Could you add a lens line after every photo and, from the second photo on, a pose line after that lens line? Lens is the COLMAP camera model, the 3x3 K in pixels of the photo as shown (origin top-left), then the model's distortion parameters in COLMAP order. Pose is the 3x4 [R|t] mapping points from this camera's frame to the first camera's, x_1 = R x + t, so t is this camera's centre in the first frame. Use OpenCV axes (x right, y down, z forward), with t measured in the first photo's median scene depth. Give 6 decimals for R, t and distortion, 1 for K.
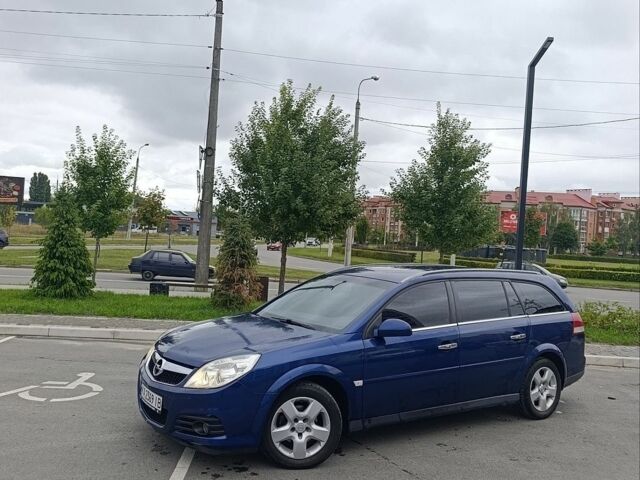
lens RADIAL K [[573.5, 0, 320.0], [0, 573.5, 240.0], [0, 0, 1]] dist [0.059295, -0.105766]
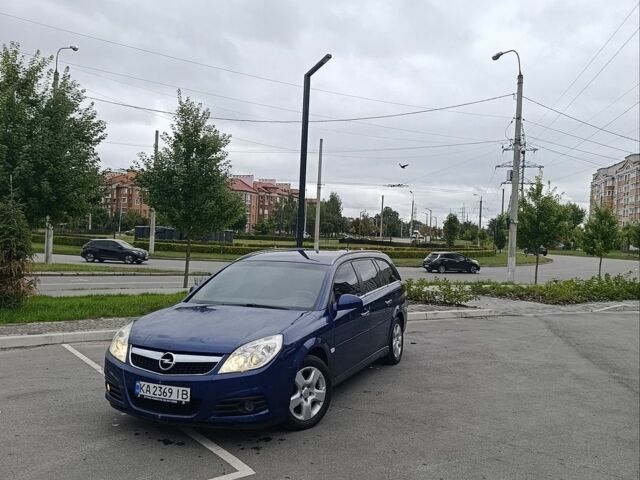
lens RADIAL K [[573.5, 0, 320.0], [0, 573.5, 240.0], [0, 0, 1]] dist [0.059295, -0.105766]
pose [[0.830982, -0.029120, 0.555537, -0.166797], [0.011054, 0.999296, 0.035845, -0.006218], [-0.556189, -0.023646, 0.830719, 0.007652]]
